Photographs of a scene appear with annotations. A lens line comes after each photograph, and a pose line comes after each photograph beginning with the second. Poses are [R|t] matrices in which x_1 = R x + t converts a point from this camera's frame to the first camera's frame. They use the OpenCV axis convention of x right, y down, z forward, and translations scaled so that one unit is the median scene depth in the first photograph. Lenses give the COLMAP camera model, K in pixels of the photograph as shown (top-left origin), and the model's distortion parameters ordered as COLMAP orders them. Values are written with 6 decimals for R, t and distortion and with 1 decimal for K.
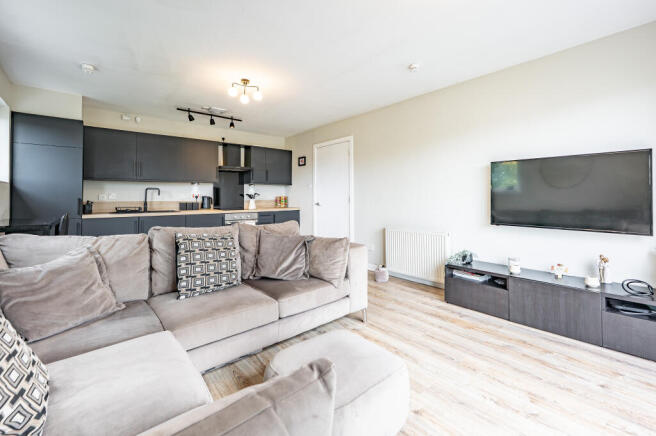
lens RADIAL K [[281.1, 0, 334.4], [0, 281.1, 191.4], [0, 0, 1]] dist [-0.015896, 0.000475]
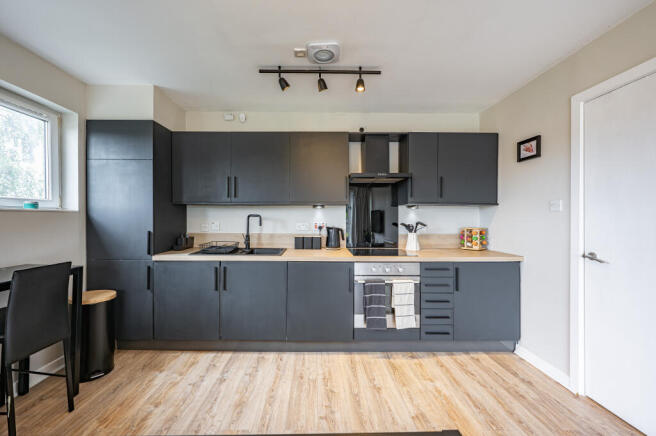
lens RADIAL K [[264.1, 0, 313.5], [0, 264.1, 214.9], [0, 0, 1]] dist [0.003684, -0.000545]
pose [[0.763061, -0.004025, -0.646314, -0.125259], [0.007023, 0.999973, 0.002064, -0.011183], [0.646289, -0.006114, 0.763068, 0.566304]]
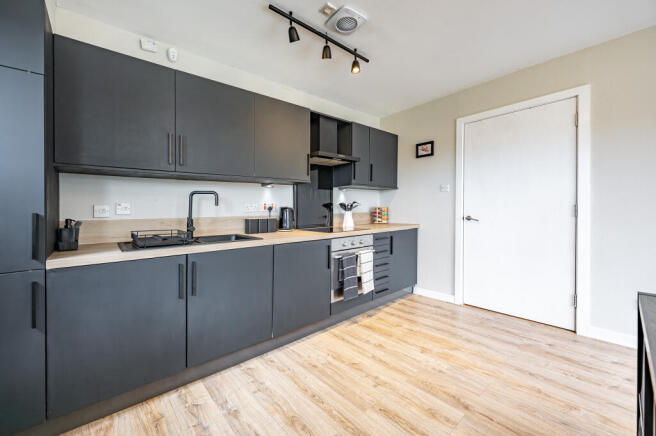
lens RADIAL K [[264.1, 0, 319.8], [0, 264.1, 209.5], [0, 0, 1]] dist [0.003684, -0.000545]
pose [[0.999931, -0.011709, -0.000590, -0.411928], [0.011719, 0.999695, 0.021754, 0.011730], [0.000335, -0.021760, 0.999763, 0.490049]]
